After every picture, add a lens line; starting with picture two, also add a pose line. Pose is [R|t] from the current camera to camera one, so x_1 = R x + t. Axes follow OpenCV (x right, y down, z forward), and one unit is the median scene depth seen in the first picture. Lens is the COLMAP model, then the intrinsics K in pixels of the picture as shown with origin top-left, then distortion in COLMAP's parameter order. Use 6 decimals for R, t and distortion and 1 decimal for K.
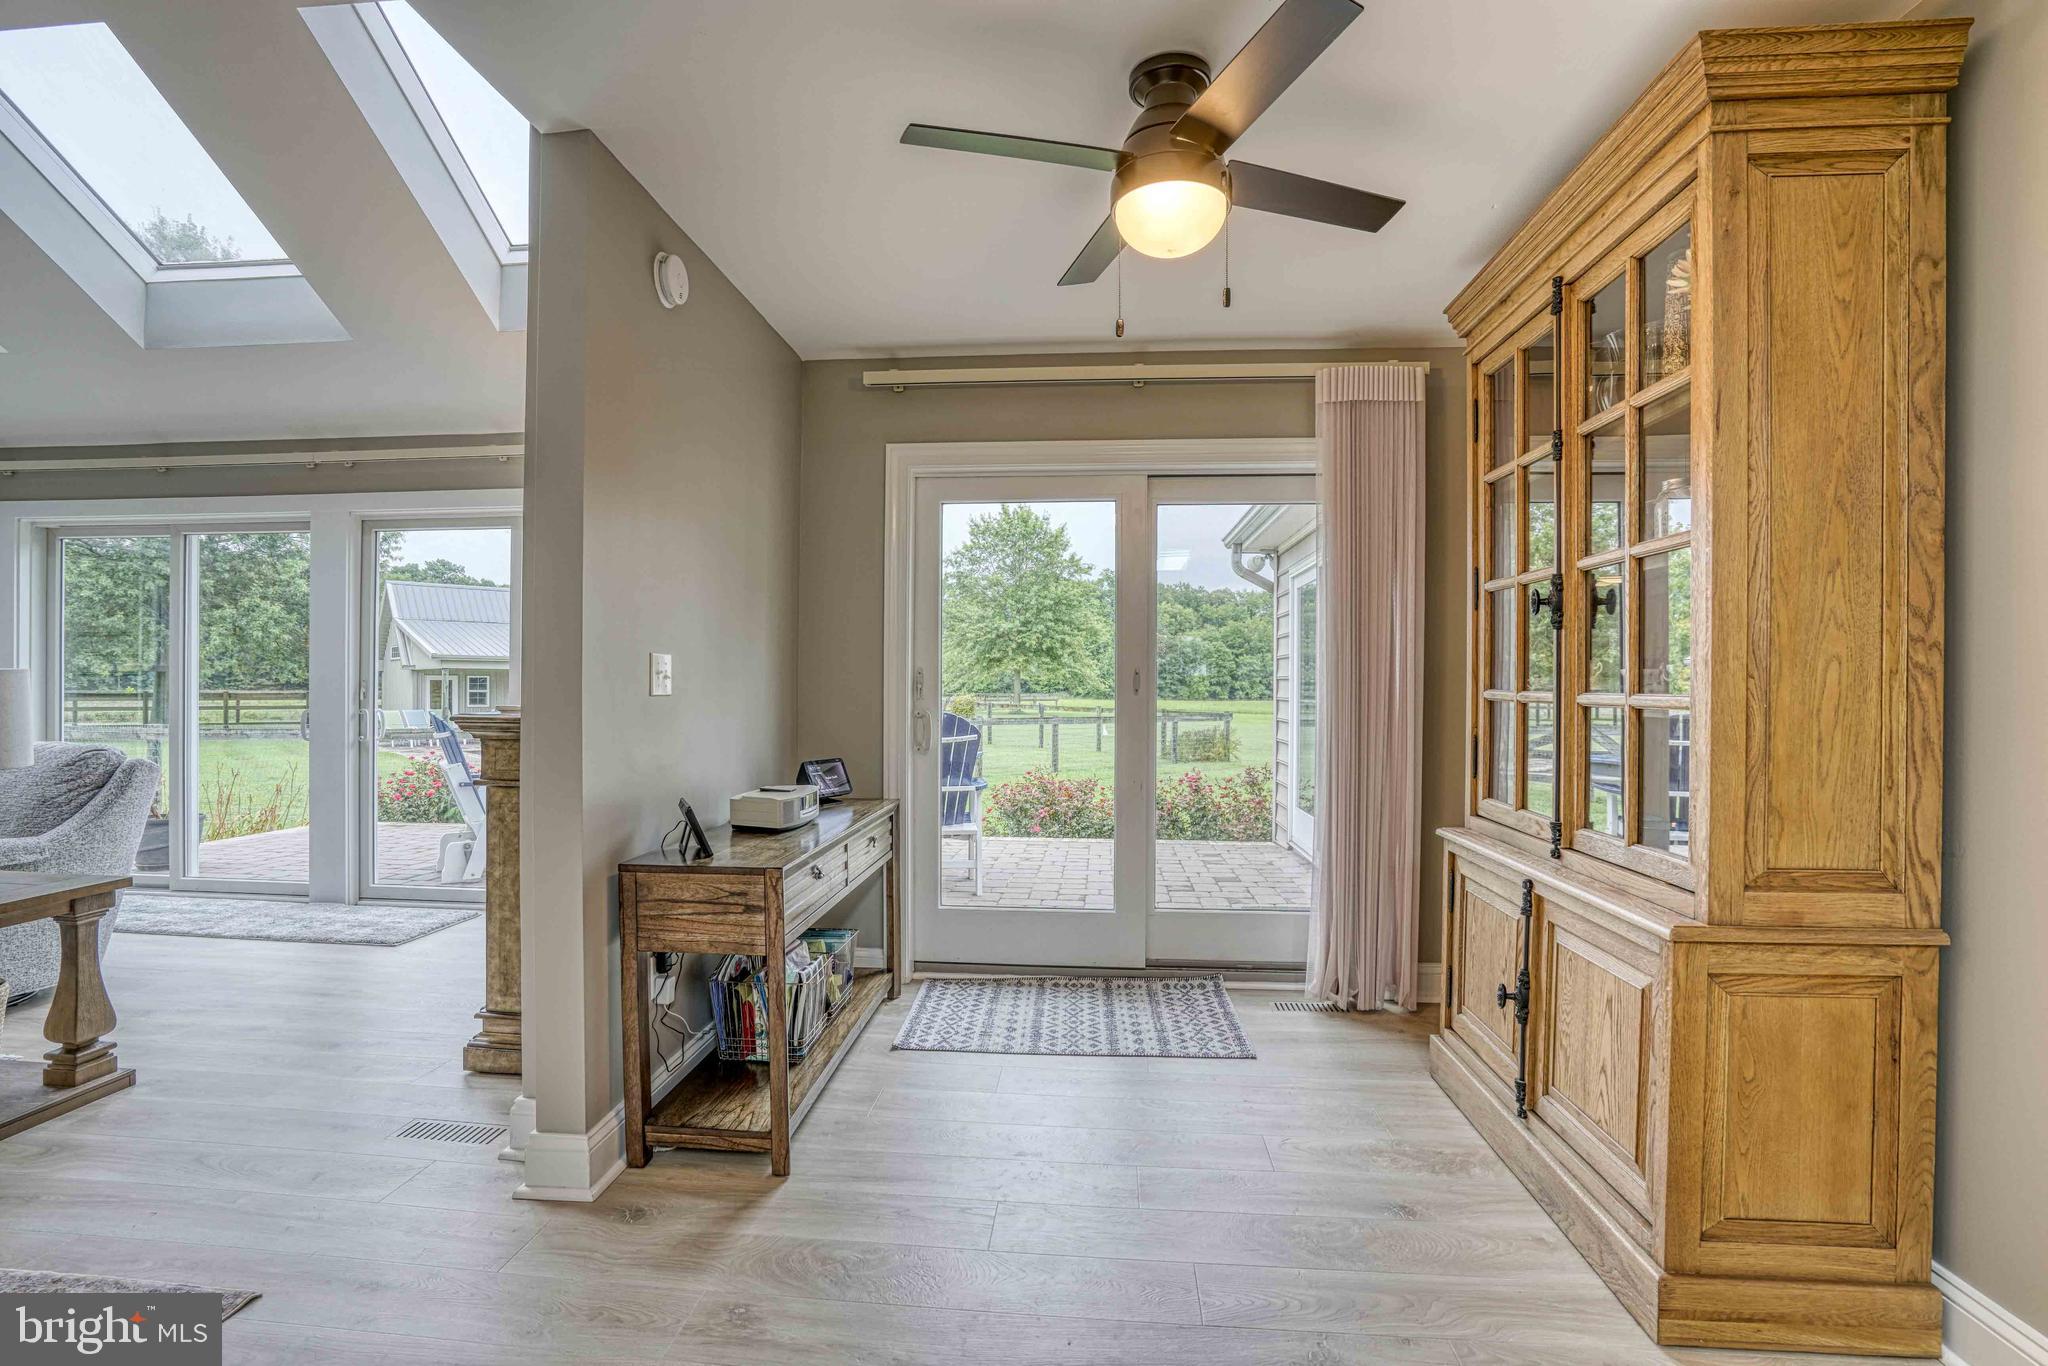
lens RADIAL K [[943.2, 0, 1003.7], [0, 943.2, 690.0], [0, 0, 1]] dist [-0.065987, 0.024270]
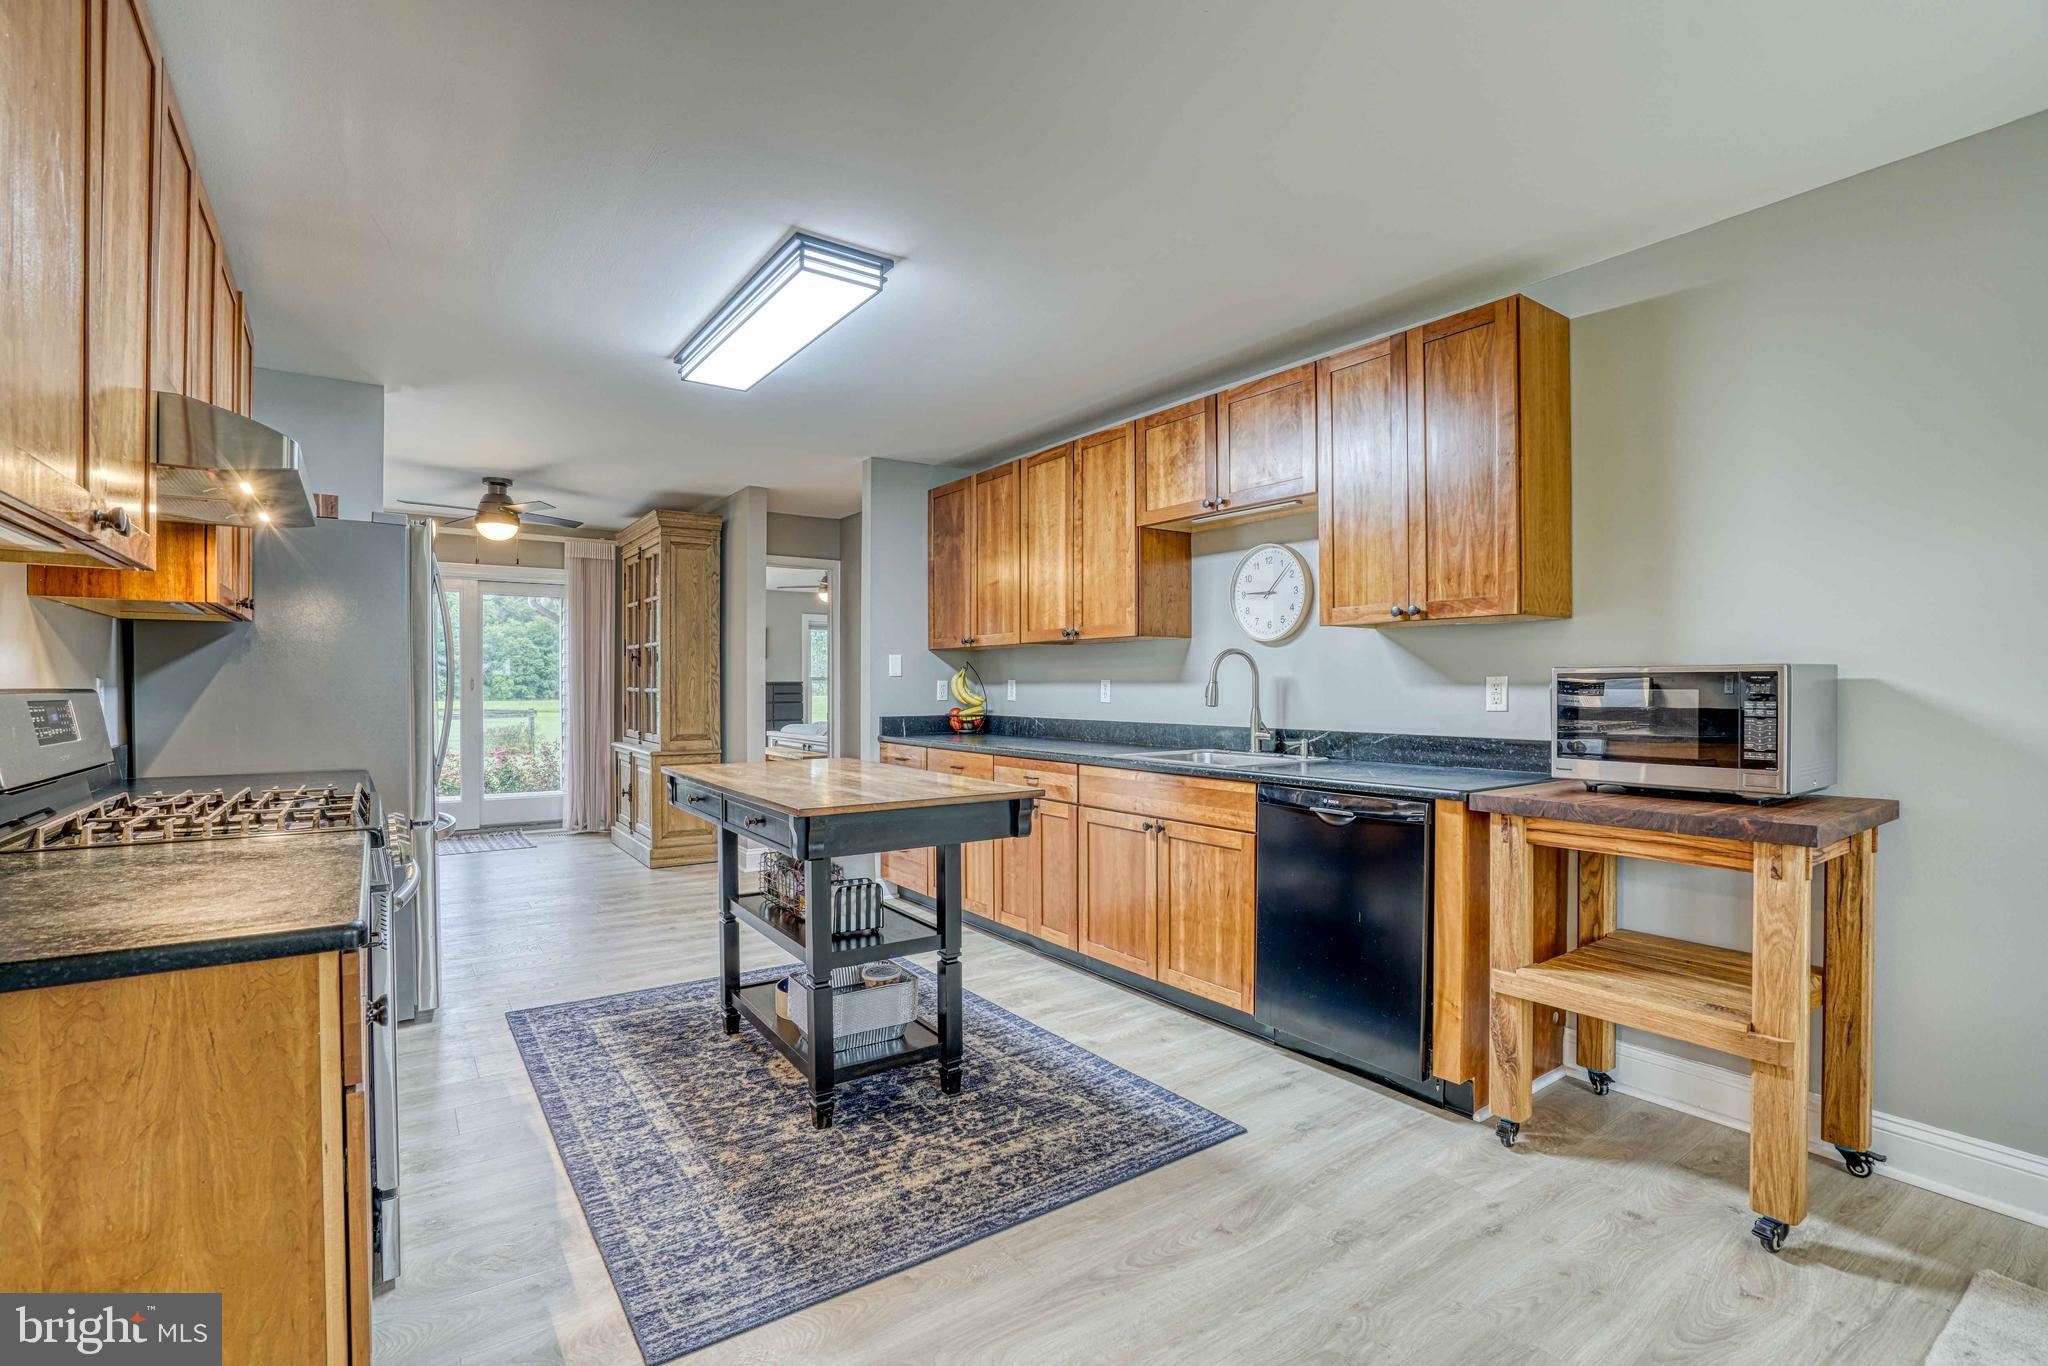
lens RADIAL K [[943.2, 0, 1003.7], [0, 943.2, 690.0], [0, 0, 1]] dist [-0.065987, 0.024270]
pose [[0.764185, -0.007981, 0.644948, -0.270254], [0.006704, 0.999968, 0.004431, 0.002379], [-0.644963, 0.000938, 0.764213, -1.253579]]
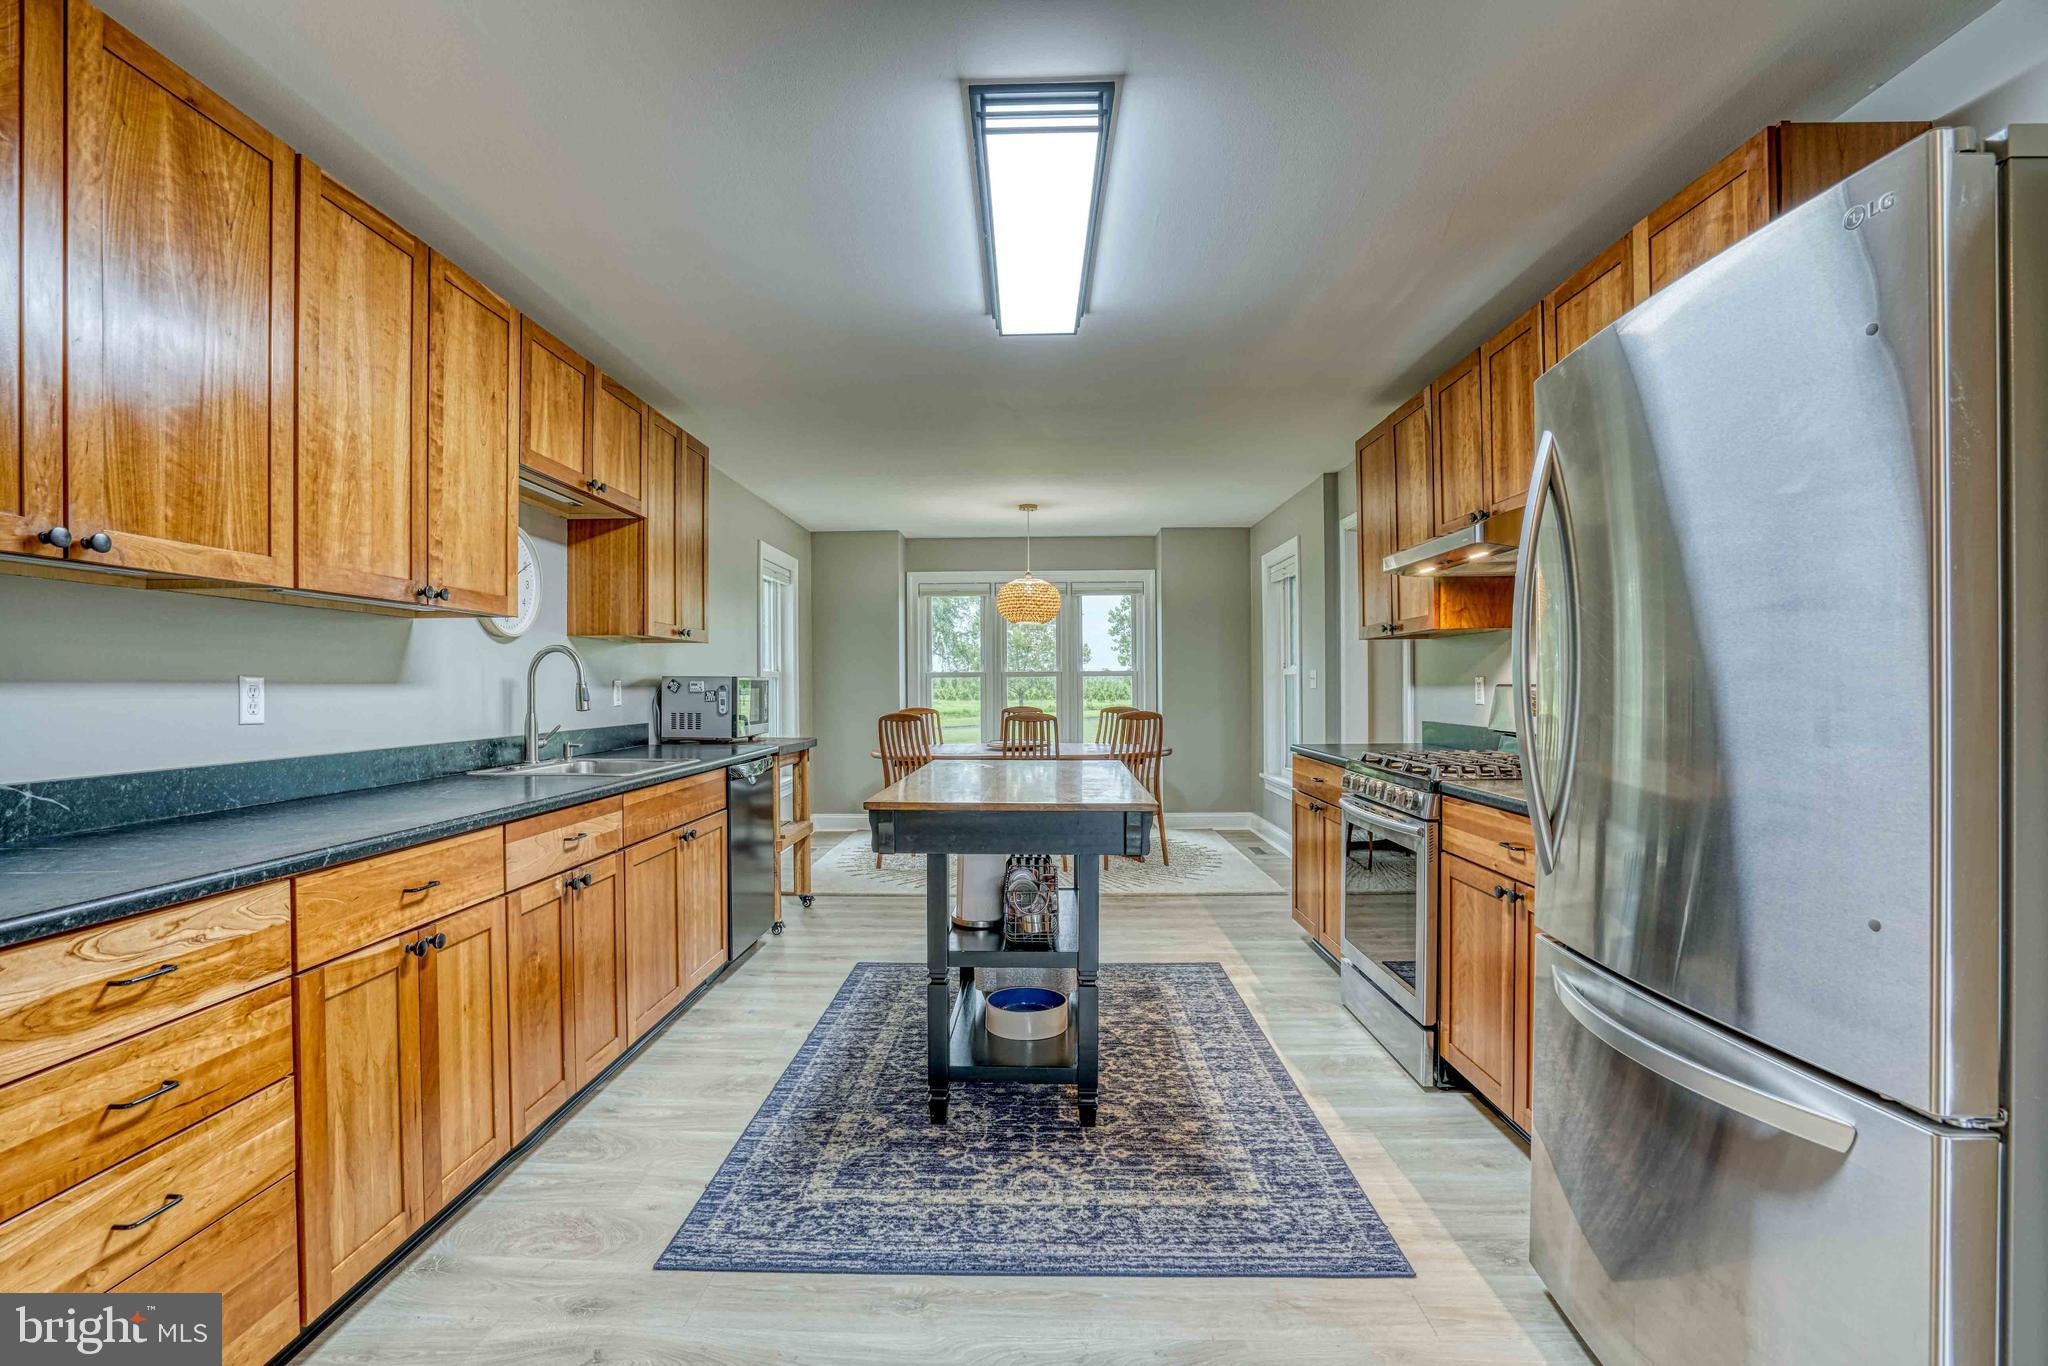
lens RADIAL K [[940.1, 0, 1030.9], [0, 940.1, 678.2], [0, 0, 1]] dist [-0.062911, 0.023650]
pose [[-0.995659, -0.000779, -0.093073, 0.210077], [-0.000452, 0.999994, -0.003526, -0.001950], [0.093075, -0.003468, -0.995653, 0.290281]]
